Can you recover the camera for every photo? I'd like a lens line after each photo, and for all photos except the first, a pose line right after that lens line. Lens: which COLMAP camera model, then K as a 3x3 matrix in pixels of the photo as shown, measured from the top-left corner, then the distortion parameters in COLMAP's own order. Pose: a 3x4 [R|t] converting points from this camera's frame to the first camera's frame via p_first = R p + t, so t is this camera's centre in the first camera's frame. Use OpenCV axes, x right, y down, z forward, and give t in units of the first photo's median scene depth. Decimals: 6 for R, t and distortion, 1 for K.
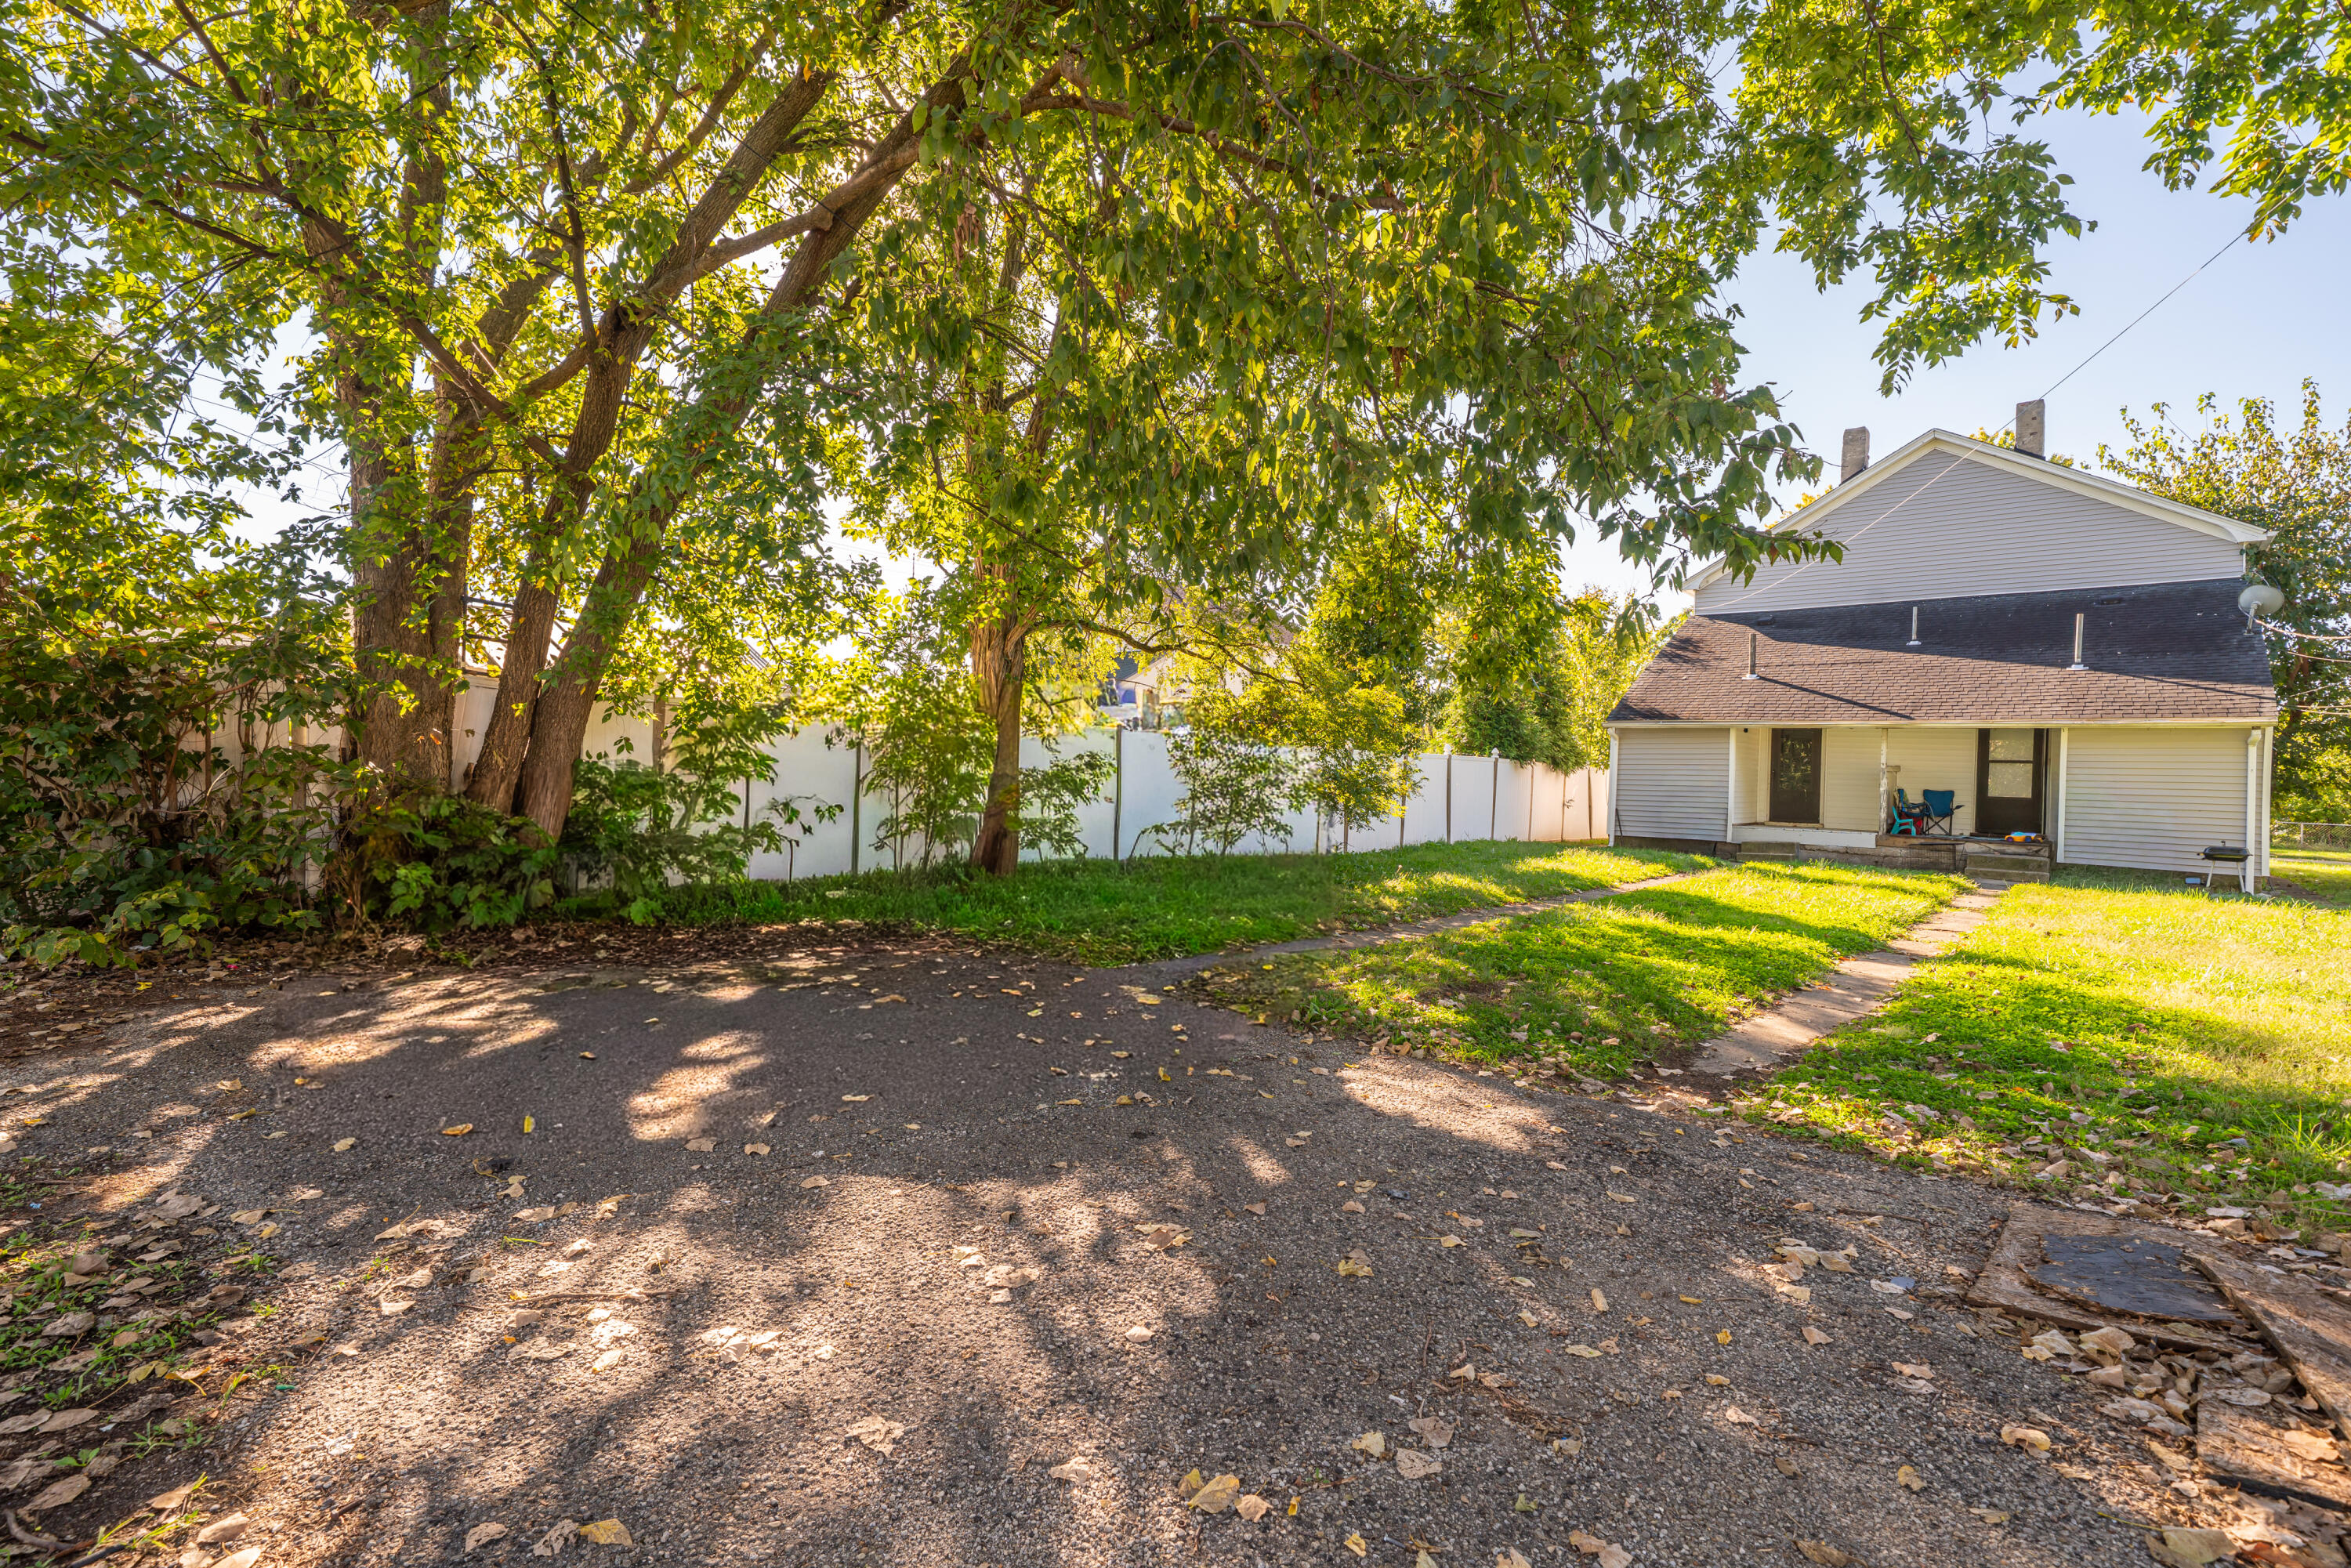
lens RADIAL K [[1018.0, 0, 1173.4], [0, 1018.0, 773.9], [0, 0, 1]] dist [-0.004088, -0.000731]
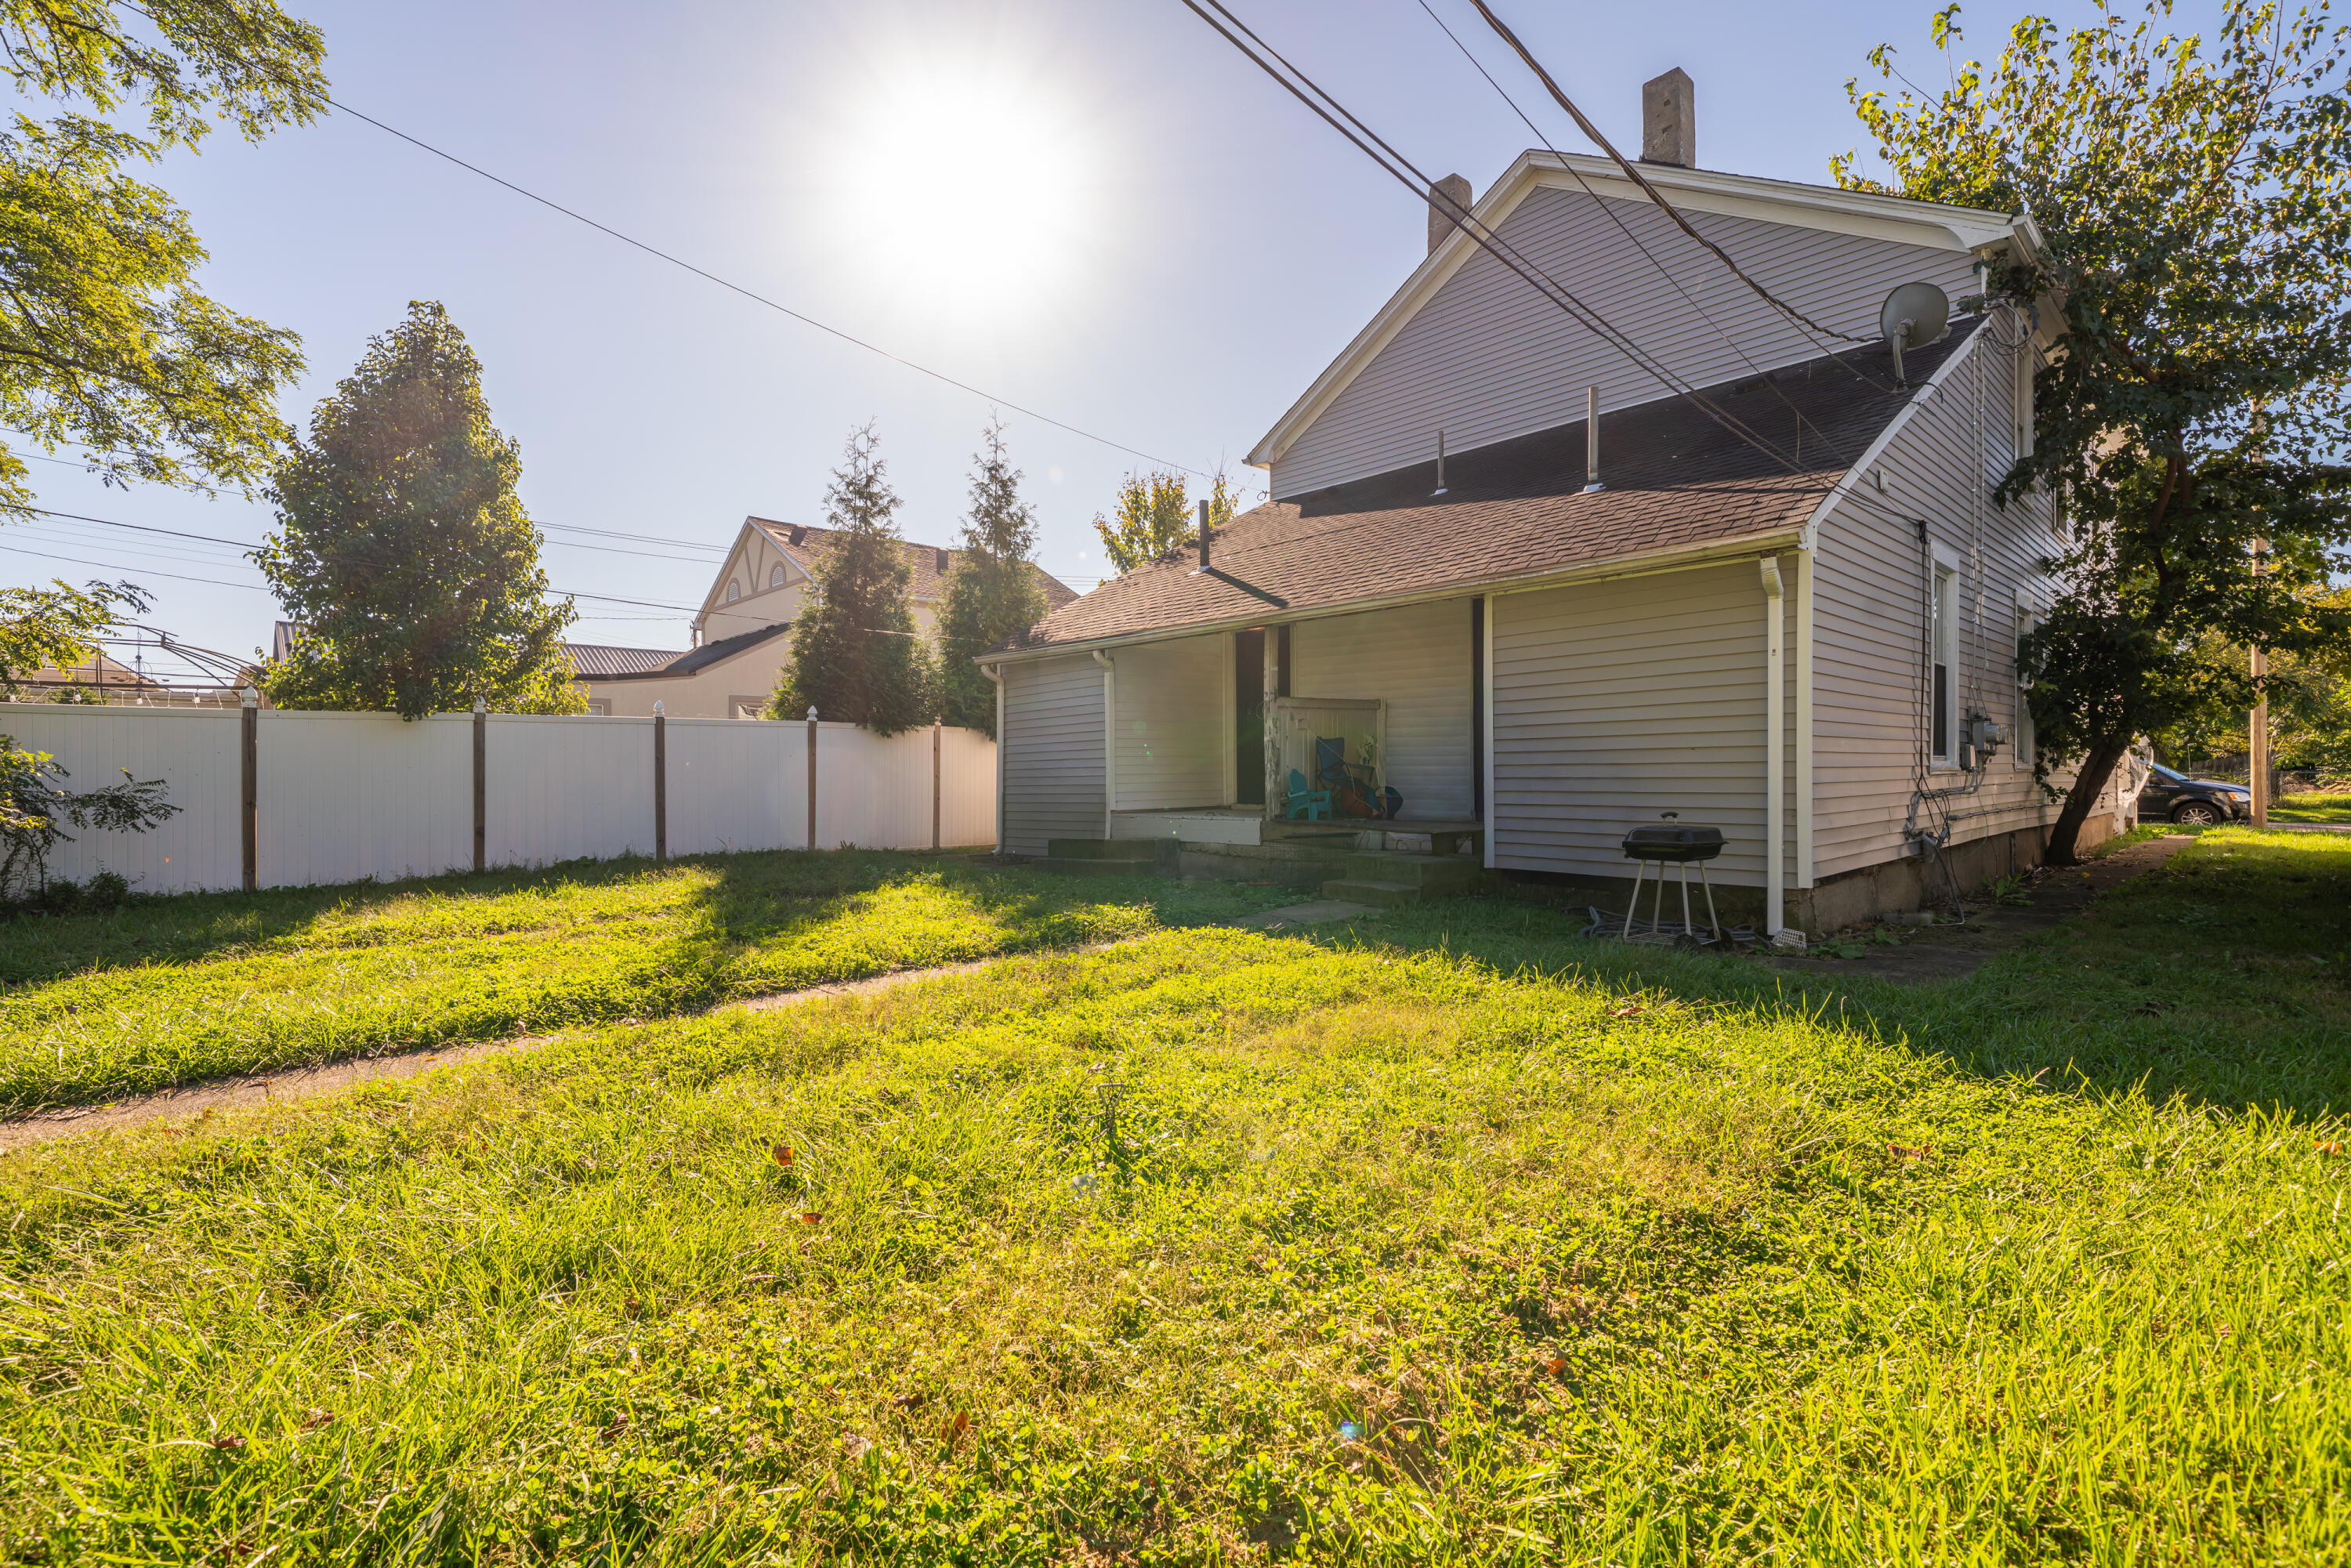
lens RADIAL K [[1018.0, 0, 1180.7], [0, 1018.0, 790.5], [0, 0, 1]] dist [-0.004088, -0.000731]
pose [[0.995419, -0.043208, -0.085286, 0.647455], [0.044714, 0.998874, 0.015829, 0.029820], [0.084506, -0.019570, 0.996231, 0.409449]]
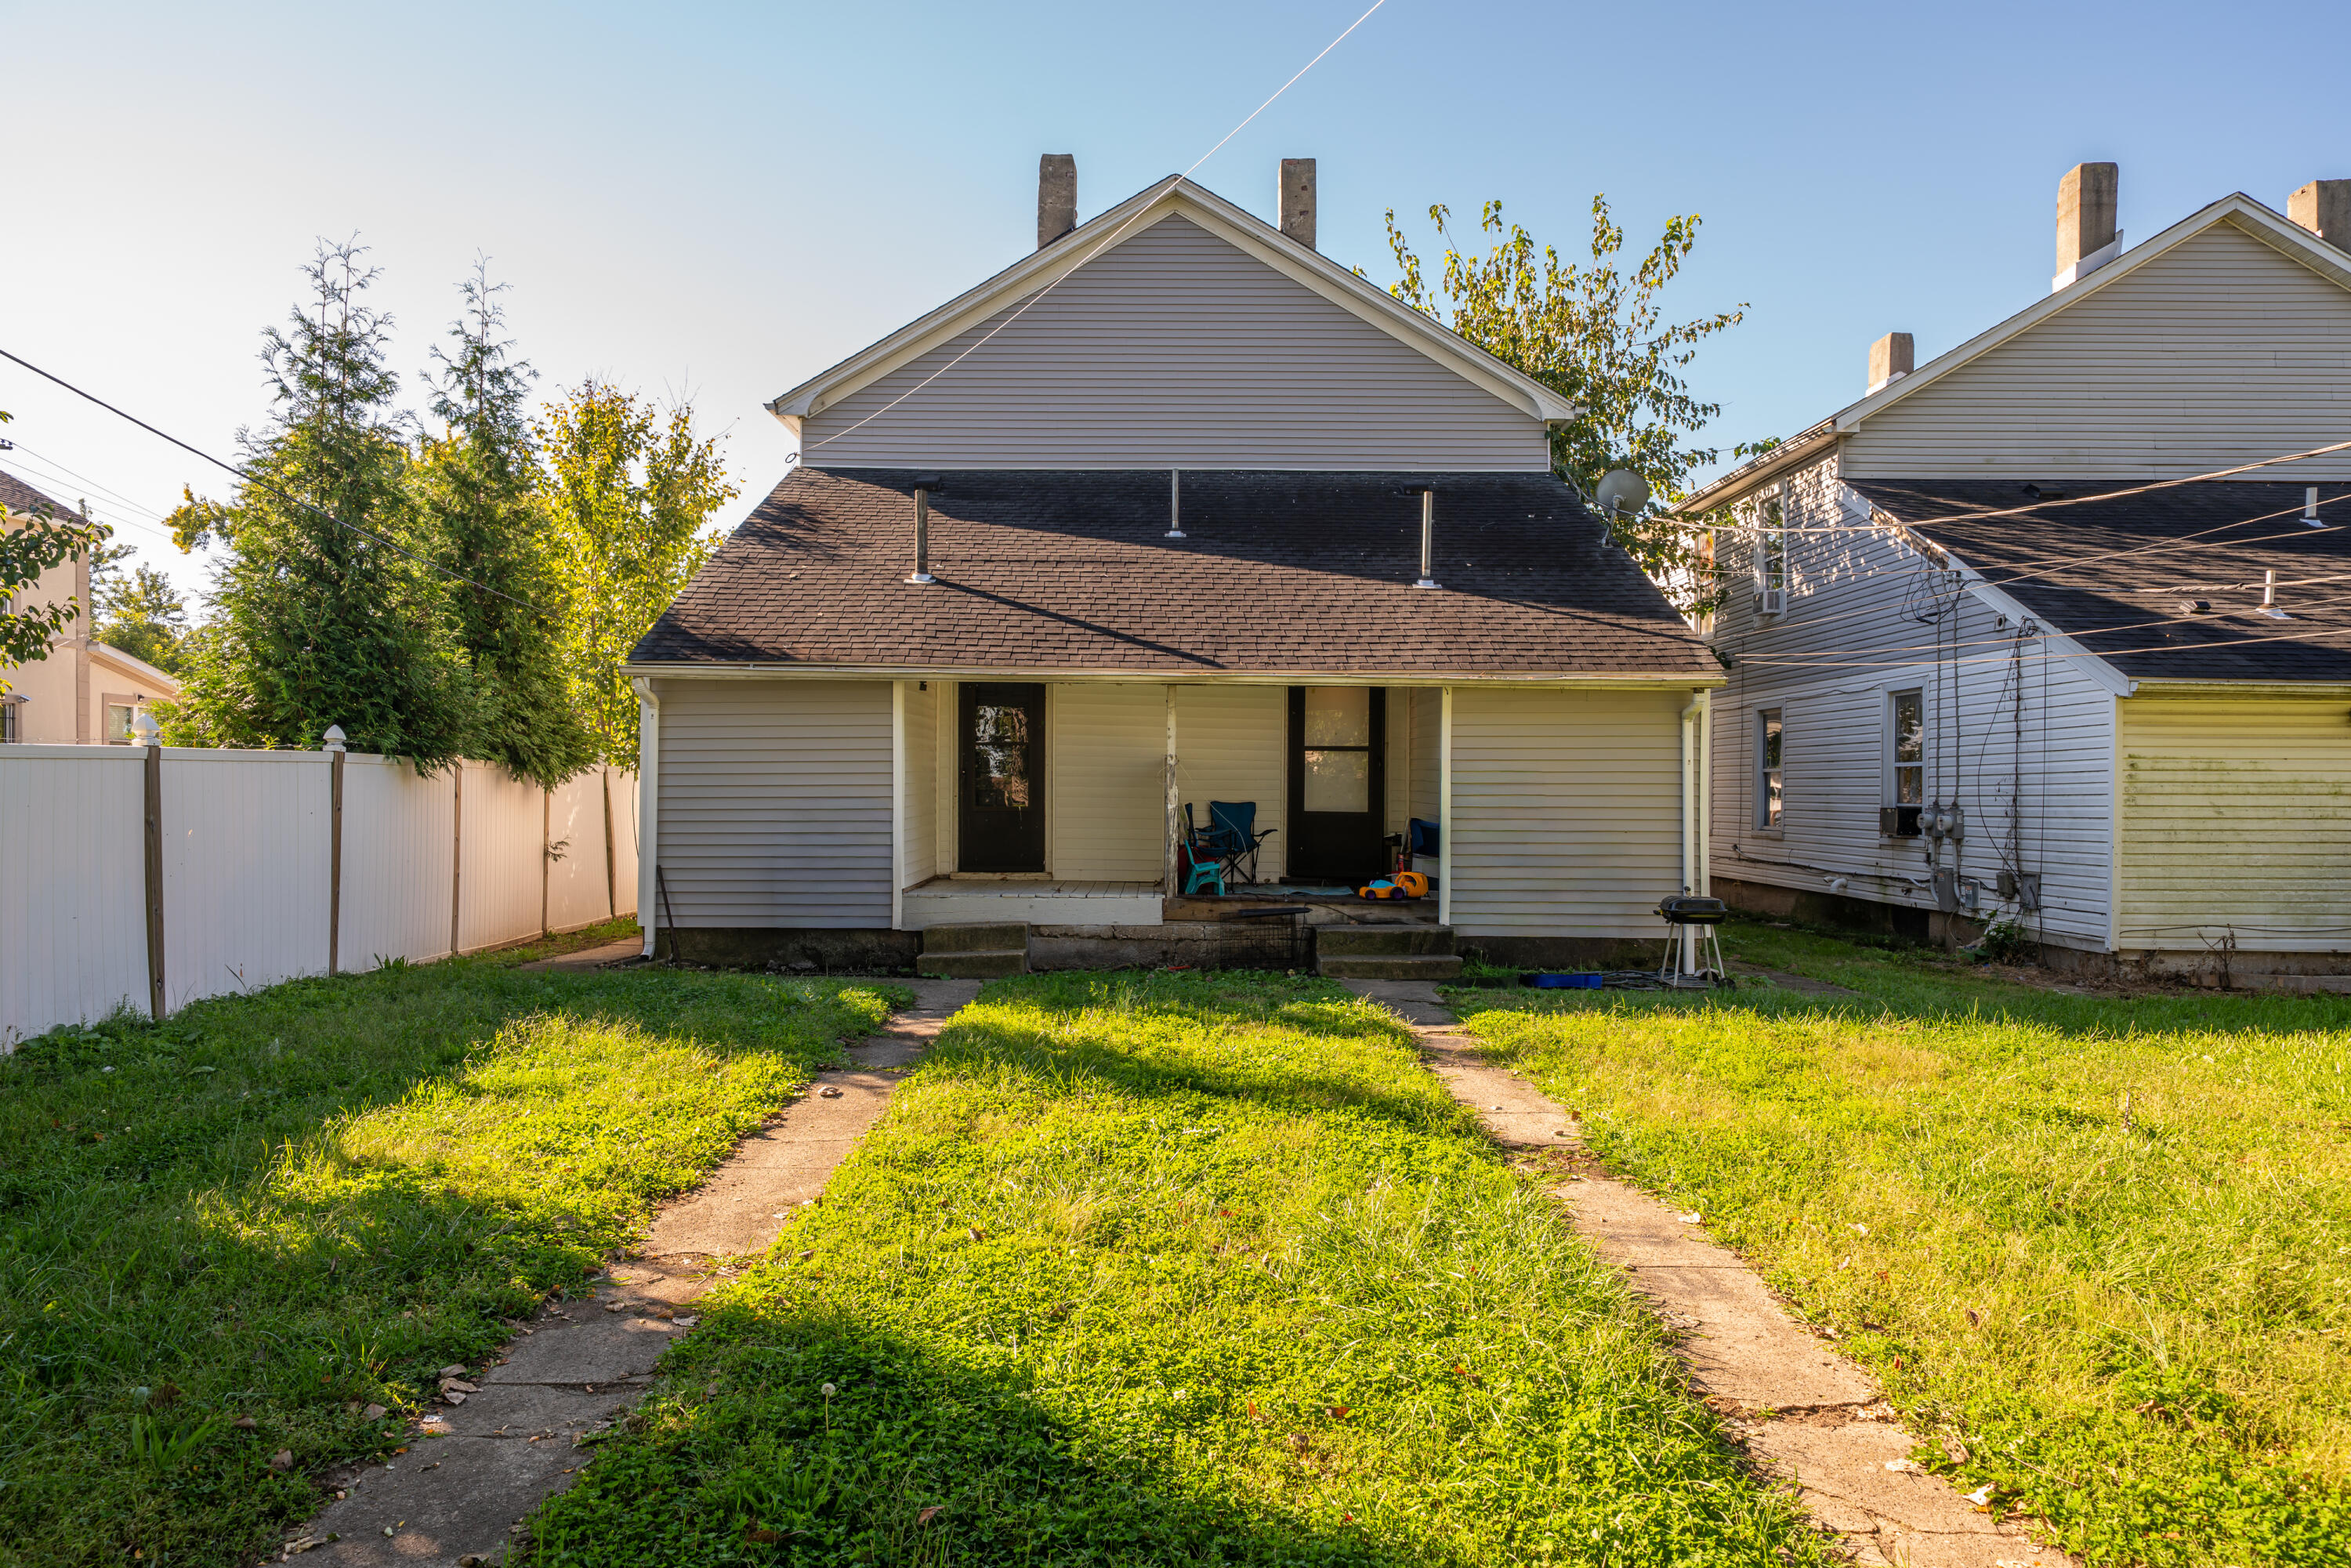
lens RADIAL K [[1442.9, 0, 1136.8], [0, 1442.9, 774.8], [0, 0, 1]] dist [0.019744, 0.001141]
pose [[0.749197, -0.023476, 0.661932, 0.200125], [0.018858, 0.999723, 0.014113, -0.010358], [-0.662079, 0.001909, 0.749431, 0.444698]]
